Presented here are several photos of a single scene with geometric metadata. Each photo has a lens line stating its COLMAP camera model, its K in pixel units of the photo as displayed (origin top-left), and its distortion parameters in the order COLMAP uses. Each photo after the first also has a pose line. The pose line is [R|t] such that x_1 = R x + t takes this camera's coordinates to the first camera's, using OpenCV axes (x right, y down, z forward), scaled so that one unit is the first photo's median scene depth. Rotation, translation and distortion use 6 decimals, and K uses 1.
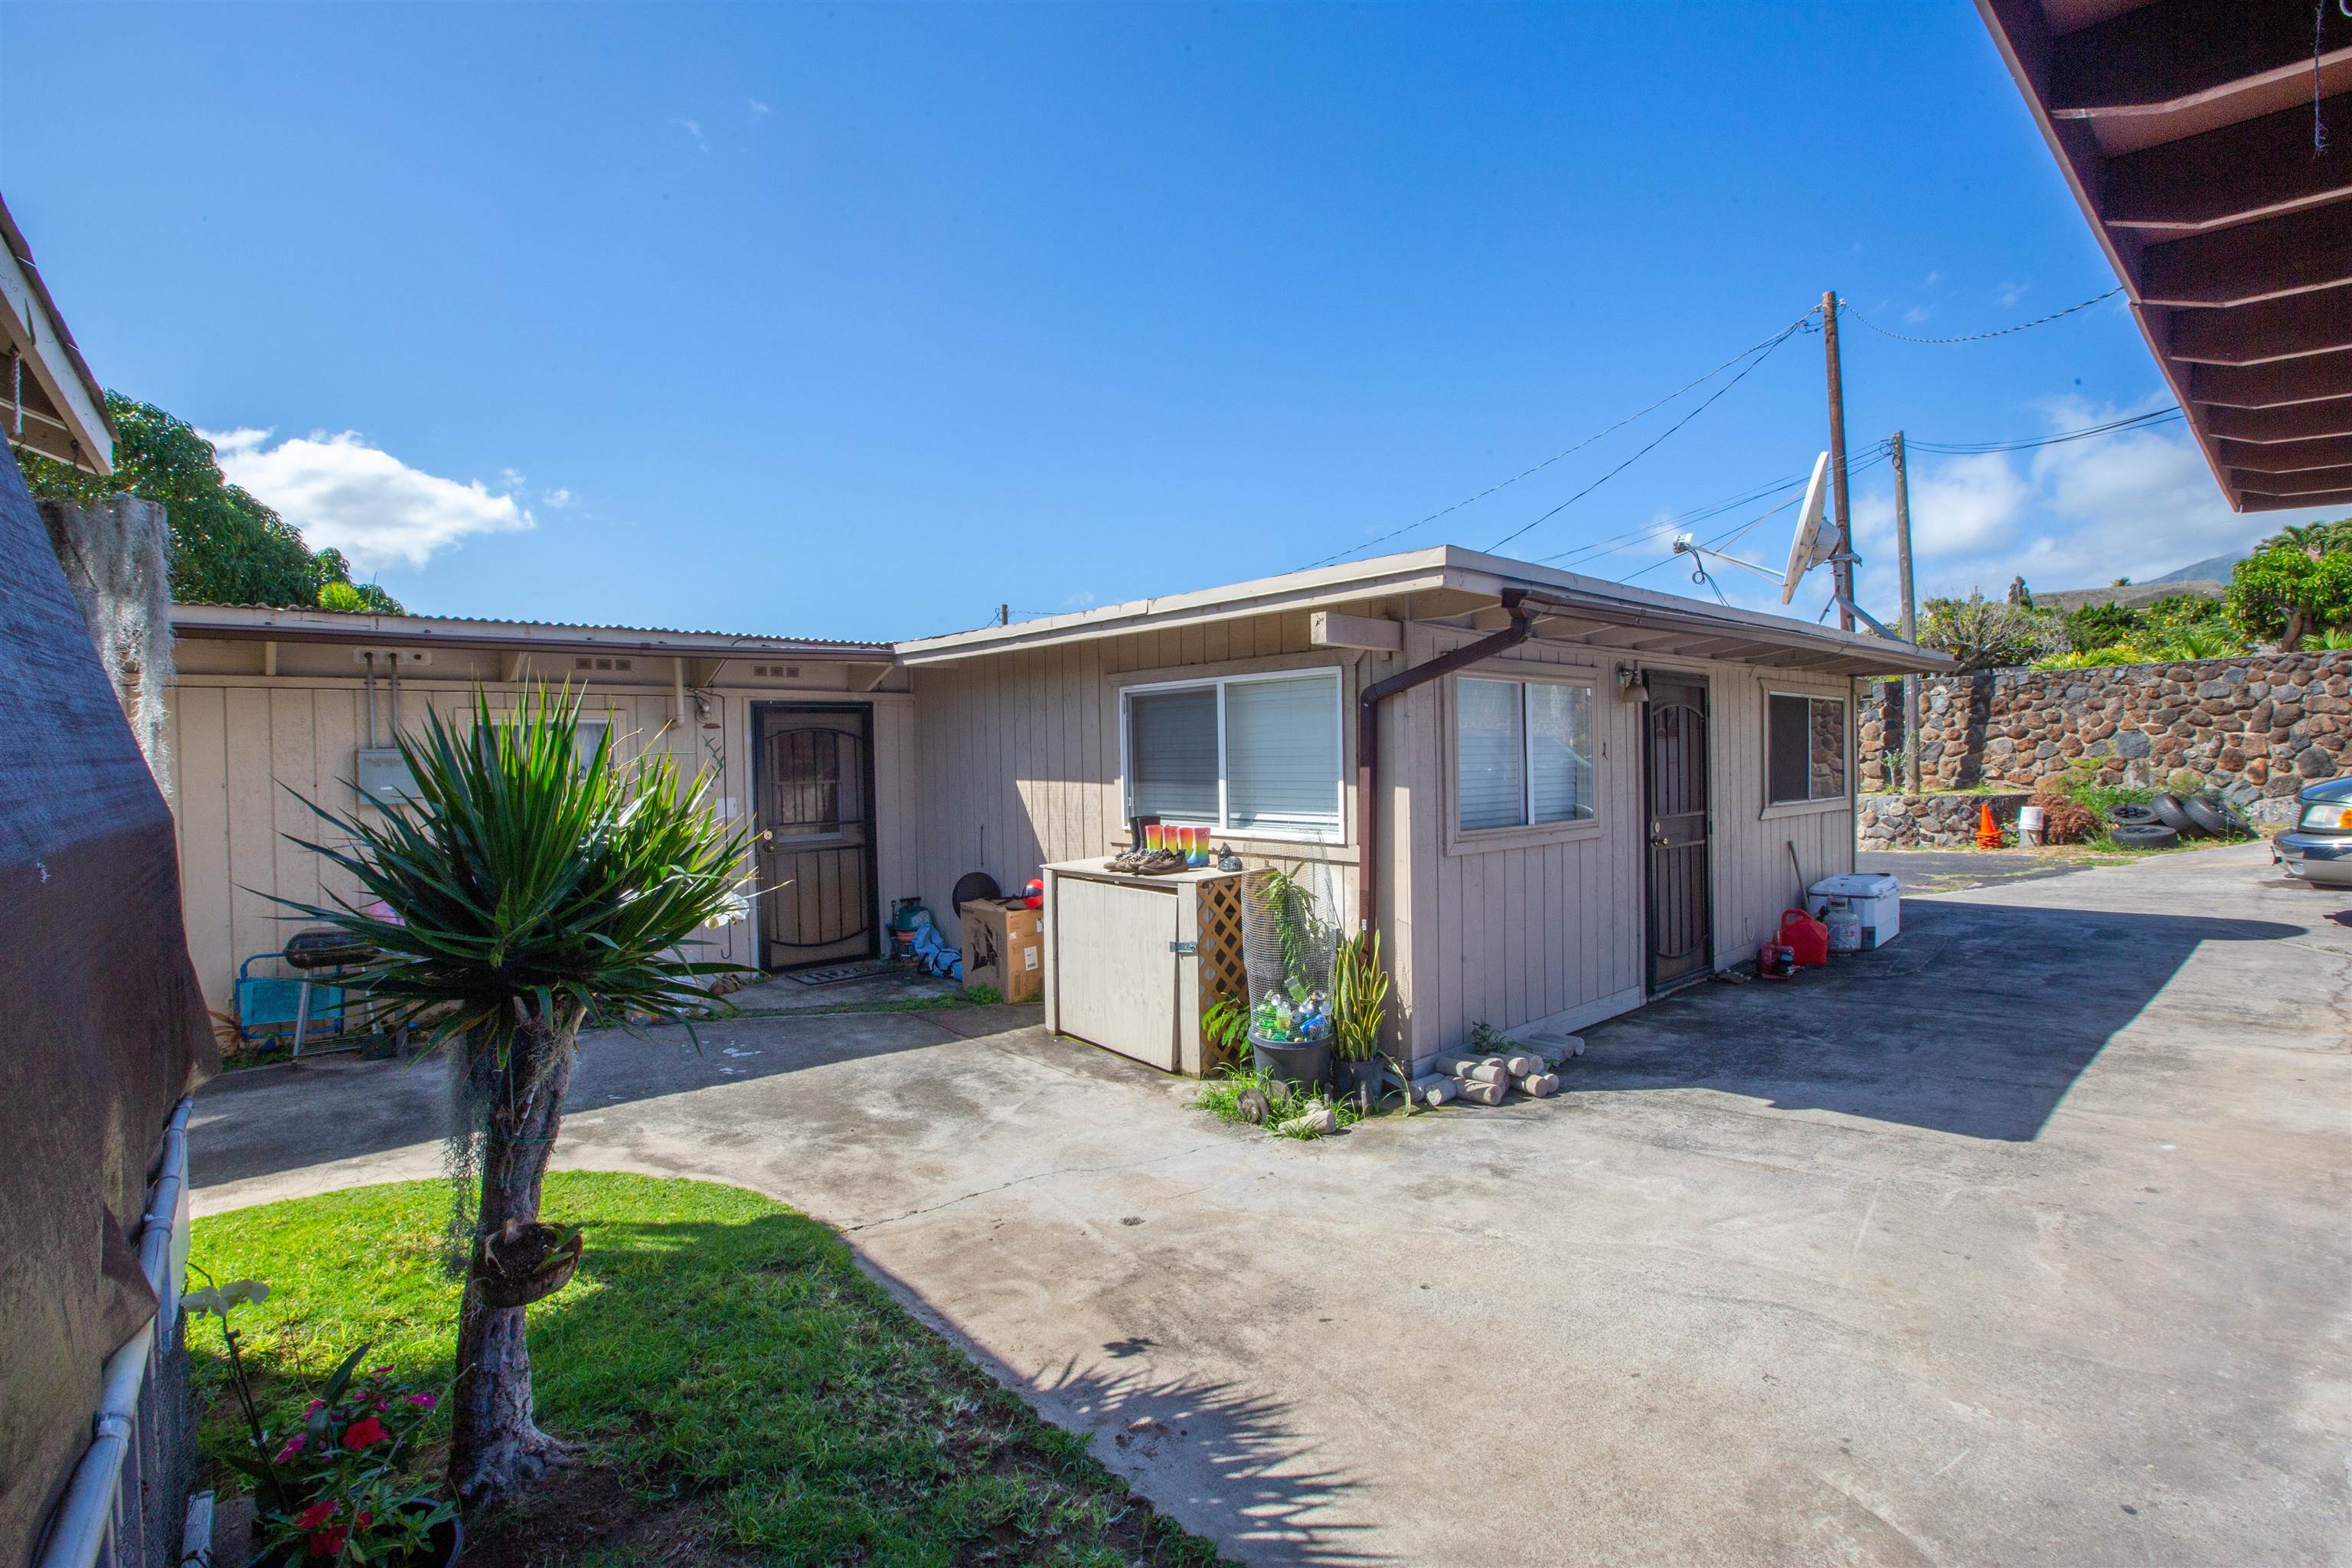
lens RADIAL K [[1072.1, 0, 1183.3], [0, 1072.1, 785.6], [0, 0, 1]] dist [-0.050662, 0.015916]
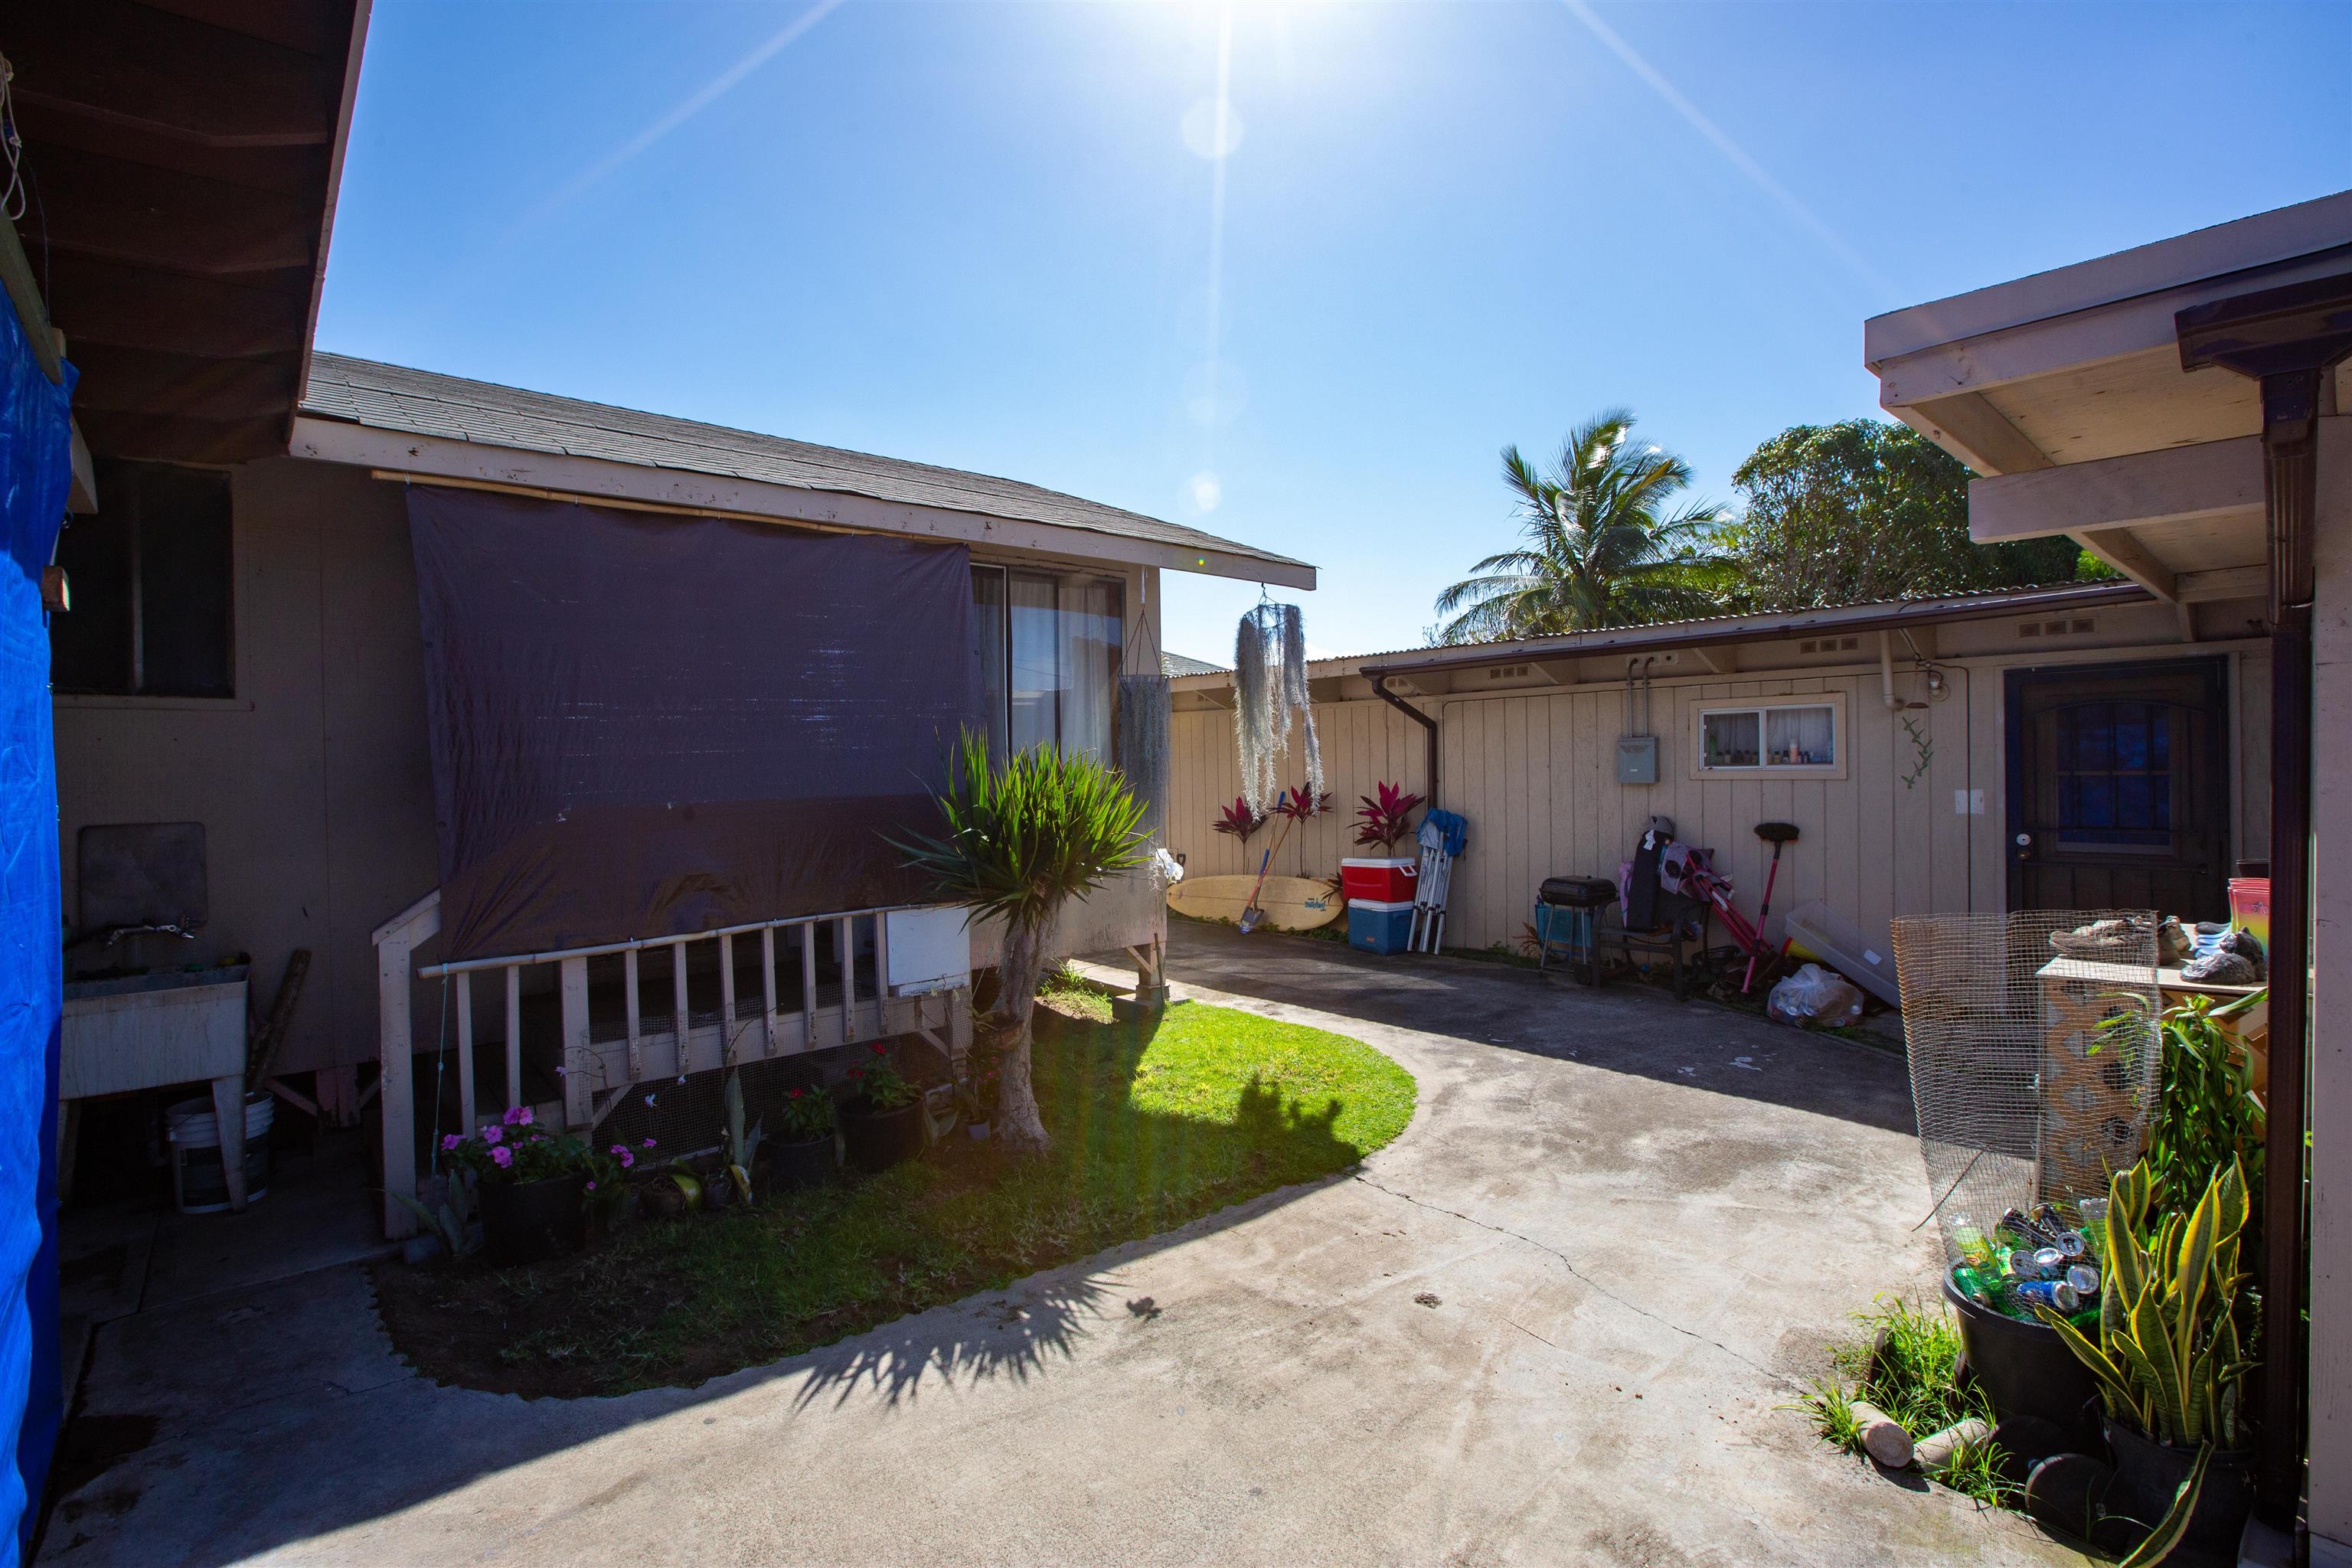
lens RADIAL K [[1072.1, 0, 1183.3], [0, 1072.1, 785.6], [0, 0, 1]] dist [-0.050662, 0.015916]
pose [[0.016146, 0.038853, -0.999114, 0.623617], [-0.004125, 0.999239, 0.038792, -0.034306], [0.999861, 0.003495, 0.016294, 0.616321]]
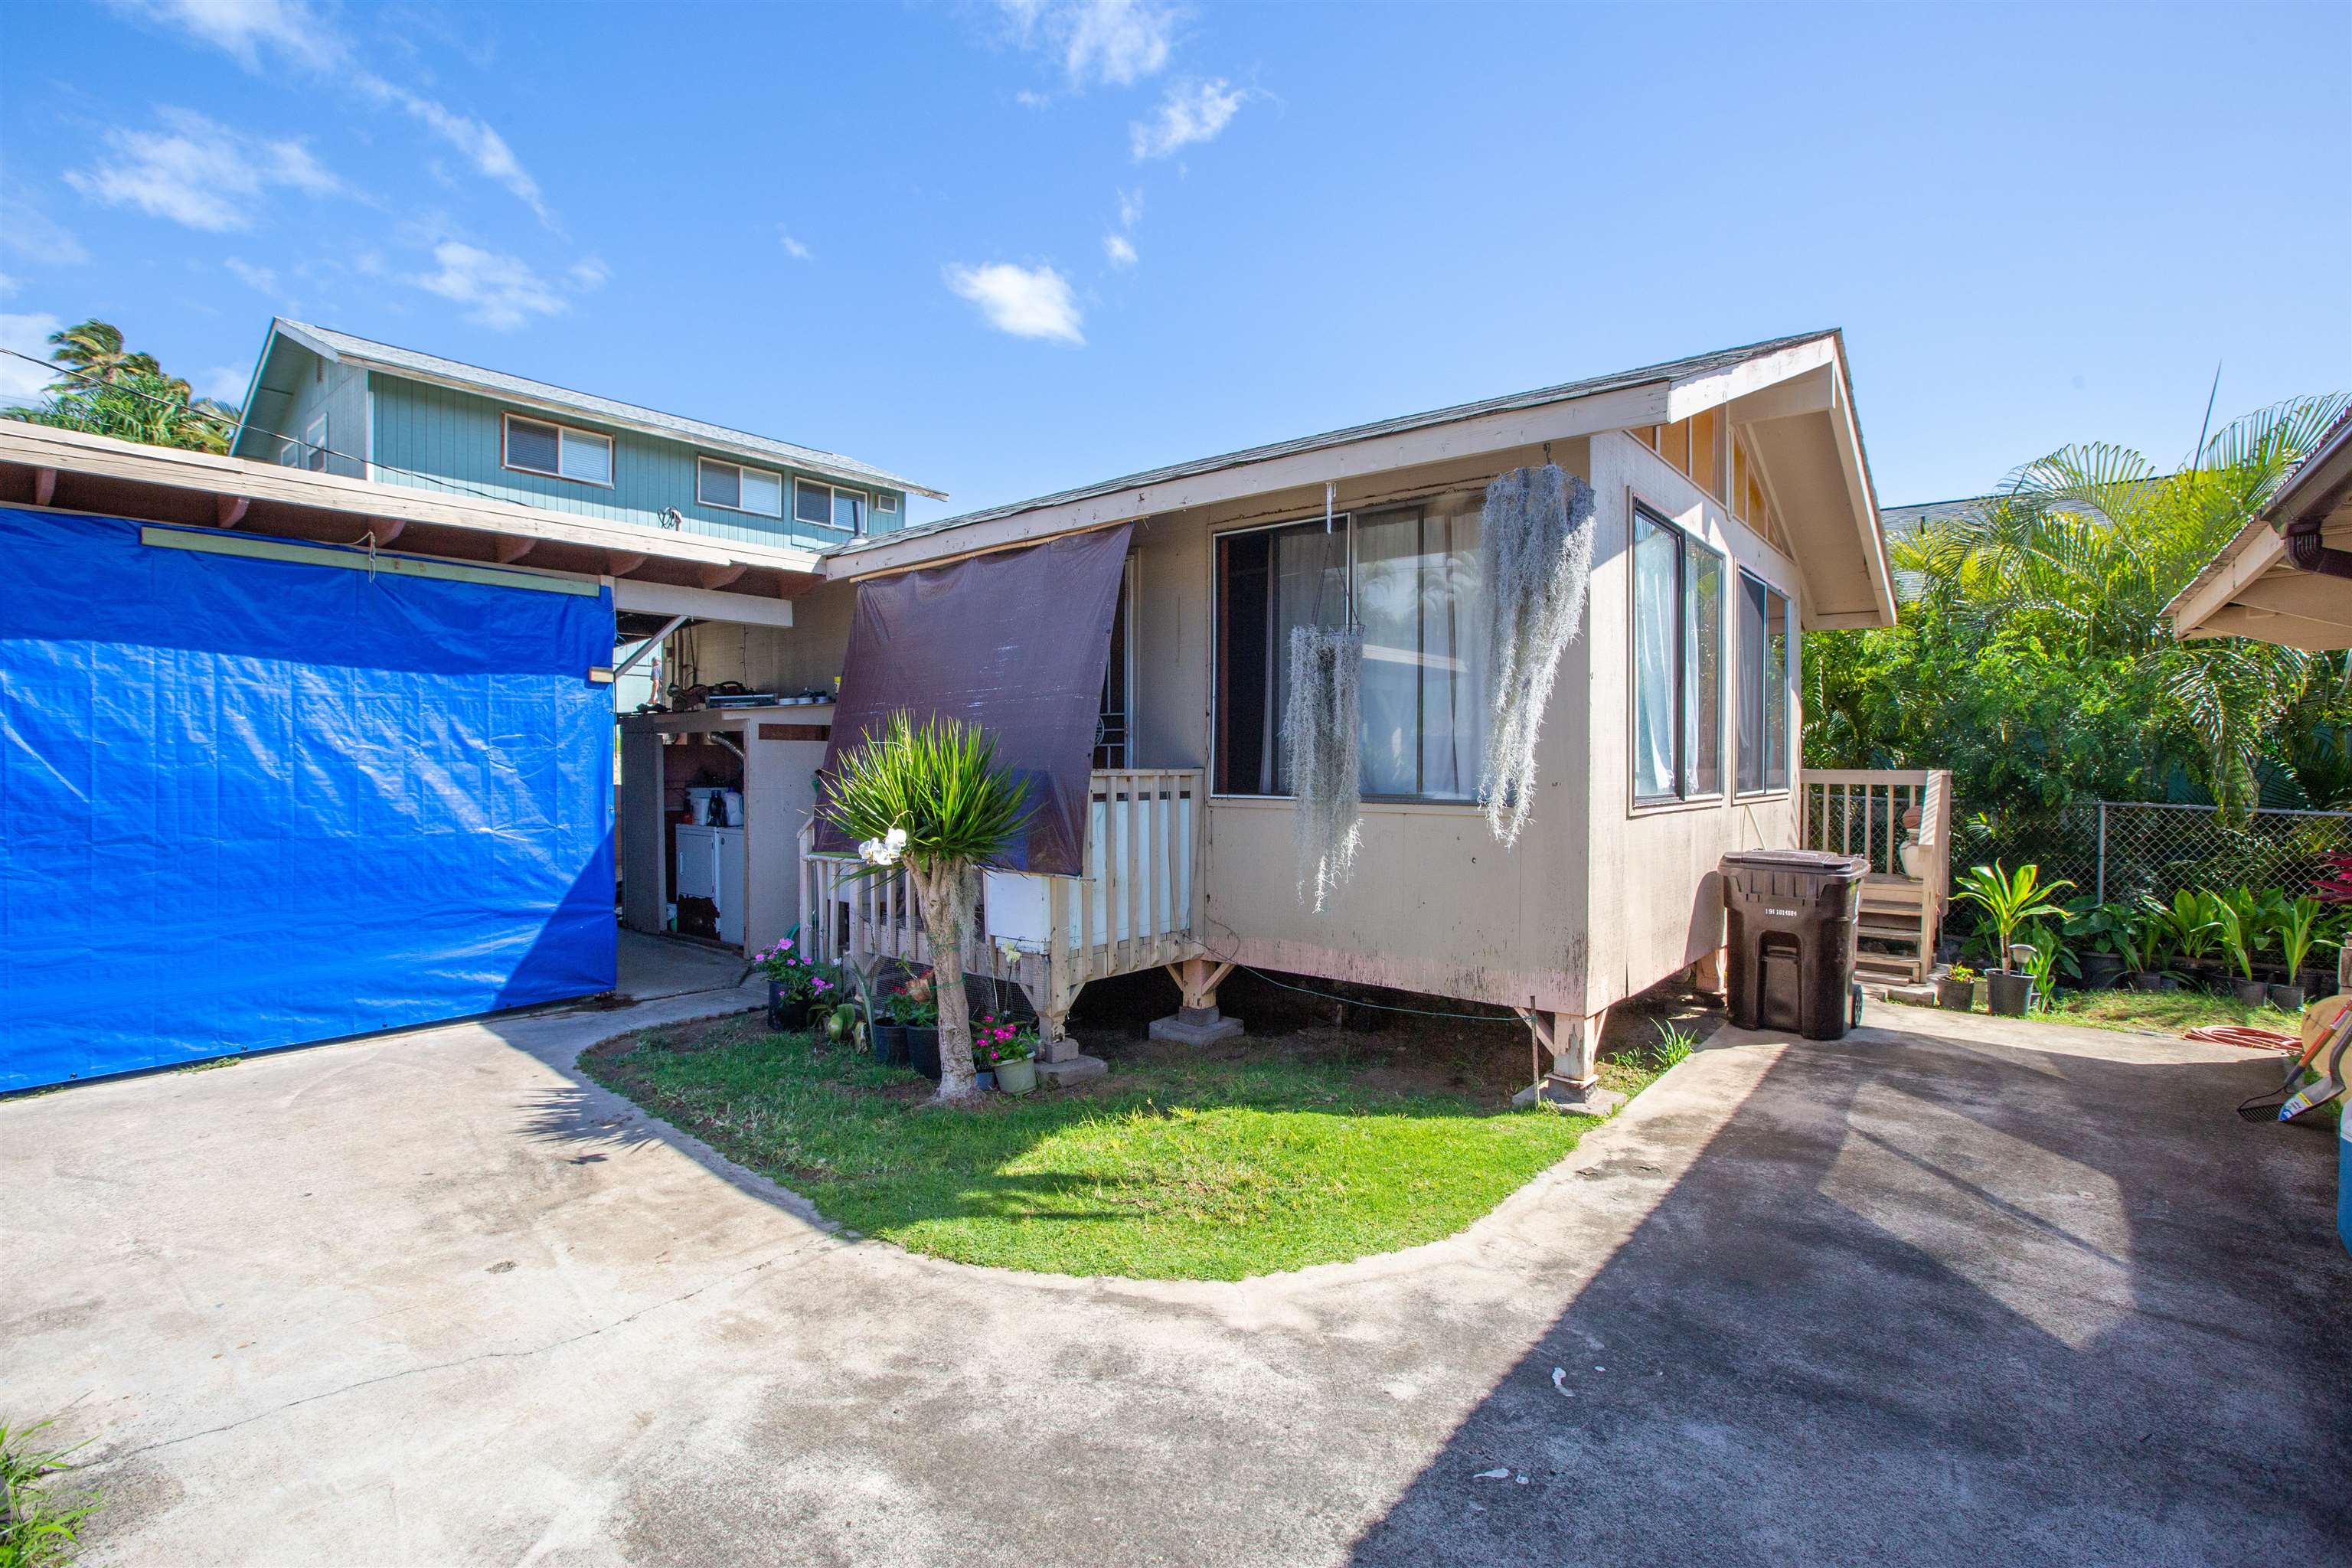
lens RADIAL K [[1072.1, 0, 1183.3], [0, 1072.1, 785.6], [0, 0, 1]] dist [-0.050662, 0.015916]
pose [[-0.983891, 0.022355, -0.177366, -0.363110], [0.013922, 0.998719, 0.048646, -0.020542], [0.178226, 0.045393, -0.982942, 1.522948]]
